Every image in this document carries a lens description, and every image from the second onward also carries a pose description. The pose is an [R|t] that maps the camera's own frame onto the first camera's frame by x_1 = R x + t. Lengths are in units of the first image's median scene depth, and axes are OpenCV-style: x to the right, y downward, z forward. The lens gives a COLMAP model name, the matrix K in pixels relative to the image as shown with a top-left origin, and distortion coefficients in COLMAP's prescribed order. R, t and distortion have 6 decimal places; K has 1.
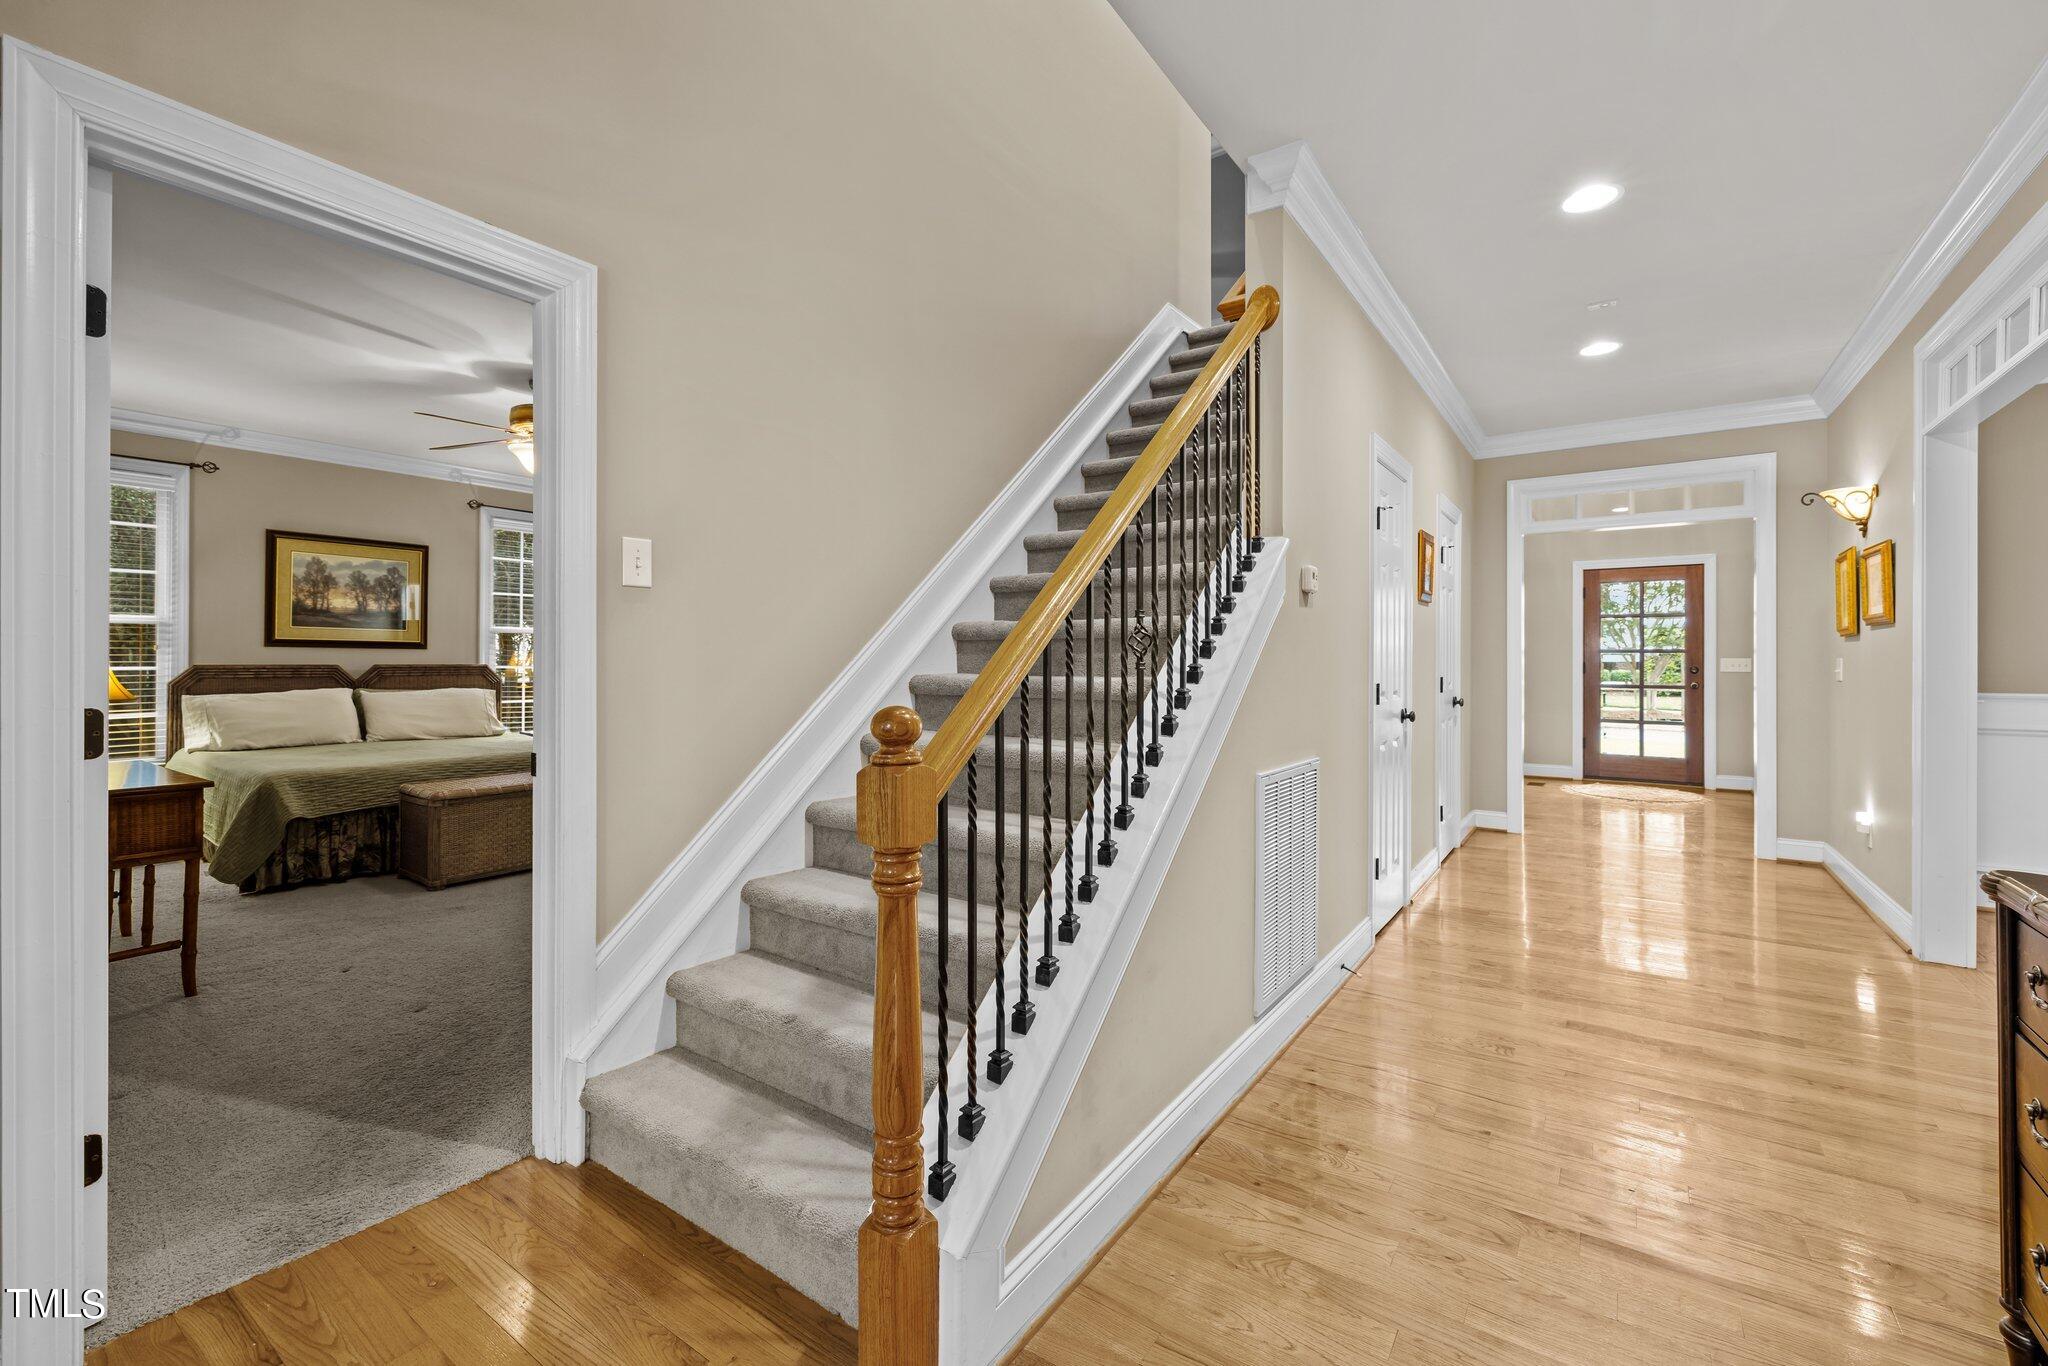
lens RADIAL K [[856.8, 0, 1011.9], [0, 856.8, 680.7], [0, 0, 1]] dist [0.001904, 0.000069]
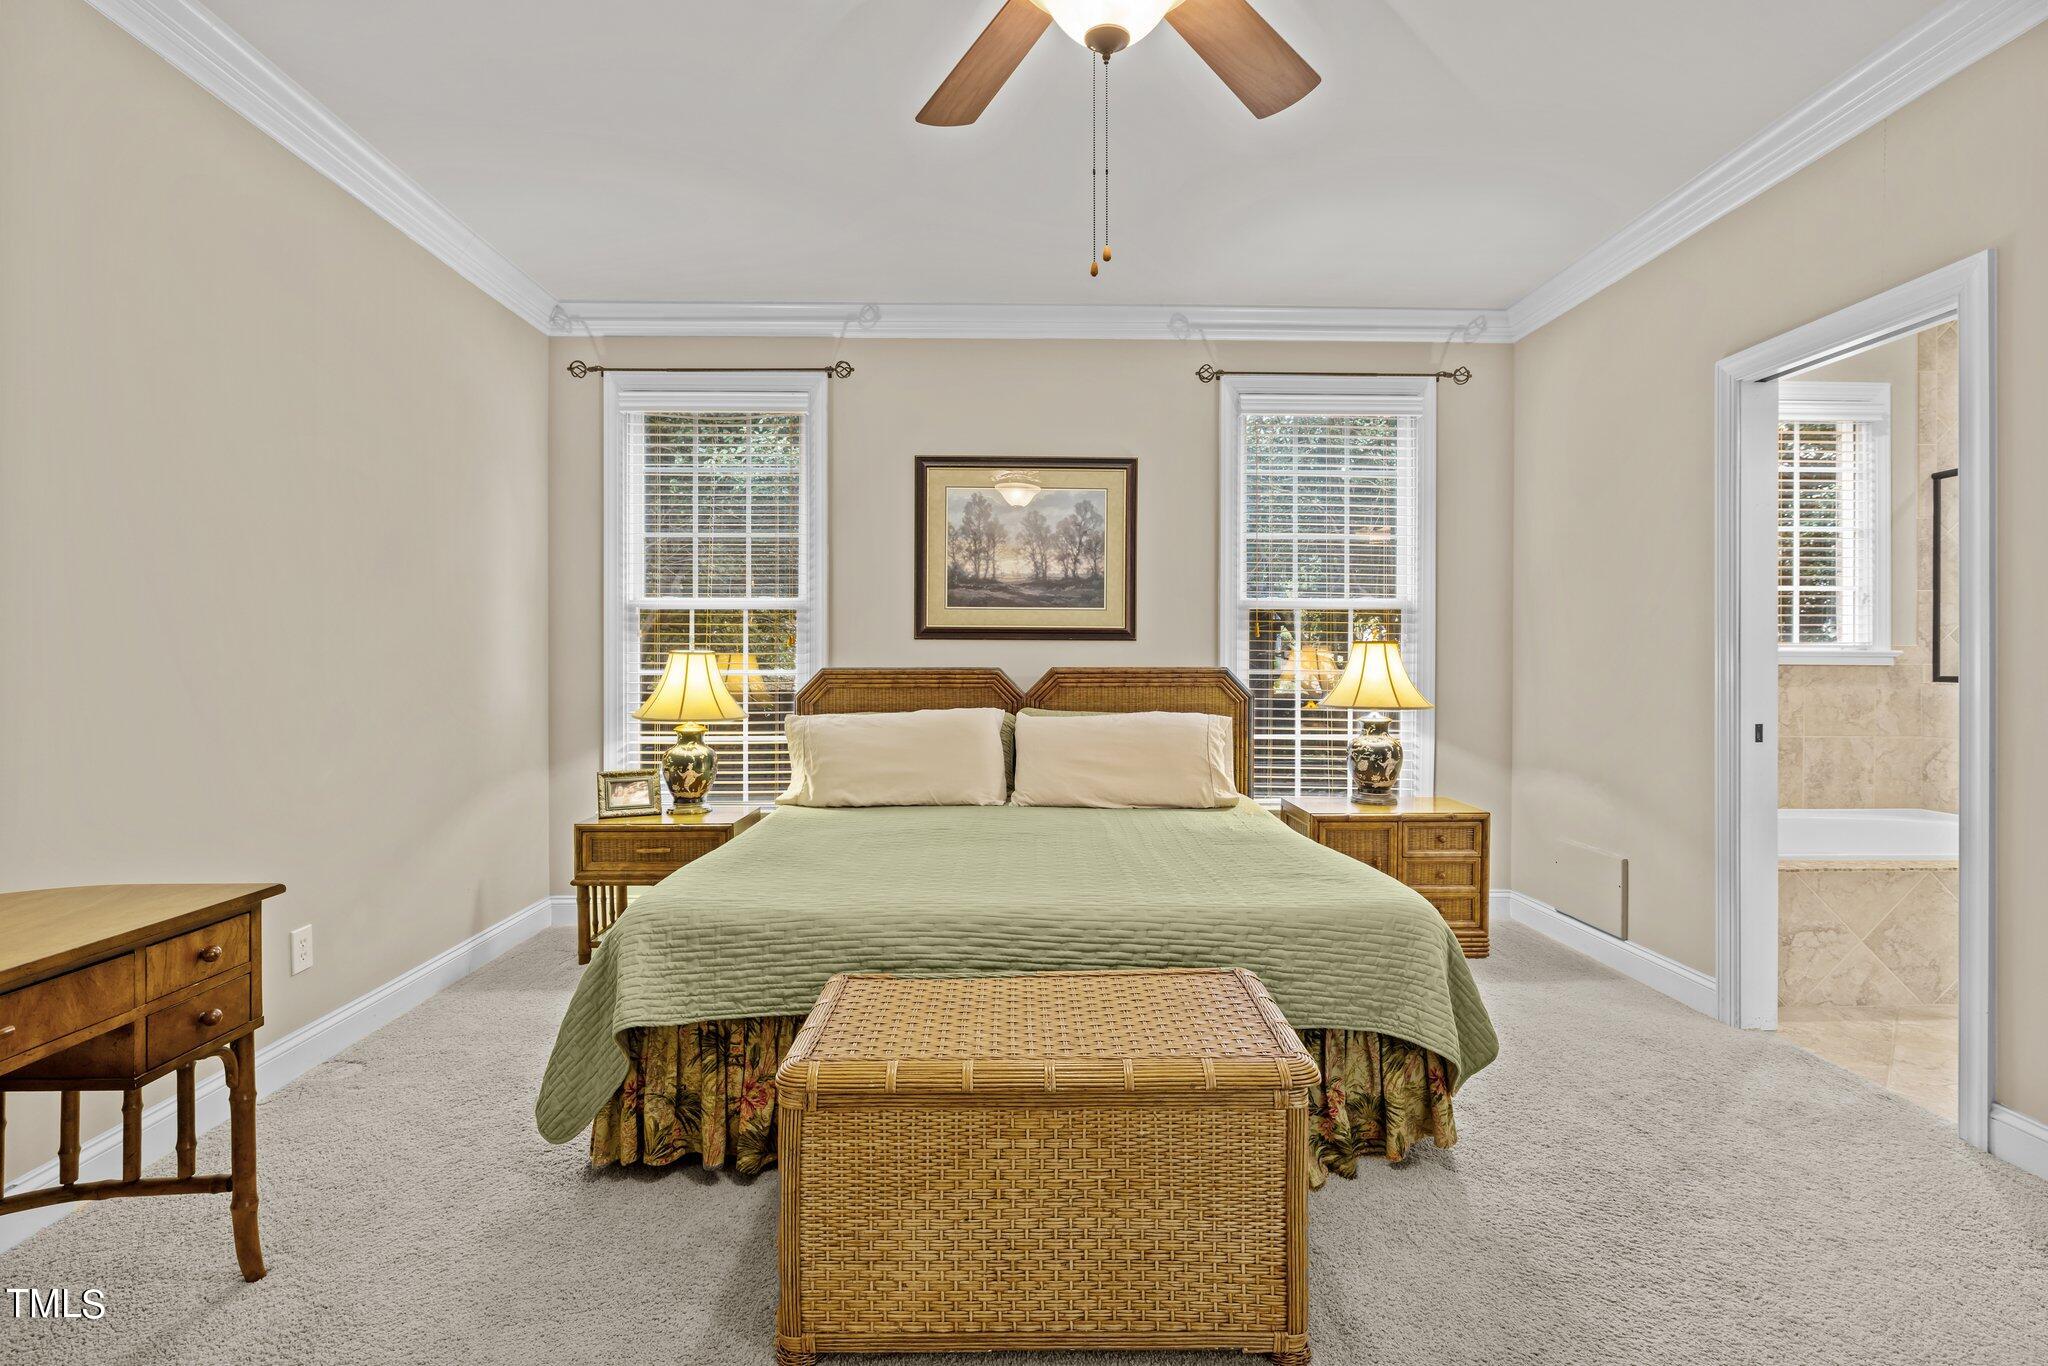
lens RADIAL K [[951.3, 0, 1024.0], [0, 951.3, 683.0], [0, 0, 1]] dist [-0.042776, 0.000012]
pose [[0.608411, 0.011005, -0.793546, -0.250159], [-0.017184, 0.999852, 0.000691, -0.009203], [0.793436, 0.013216, 0.608510, 0.617855]]
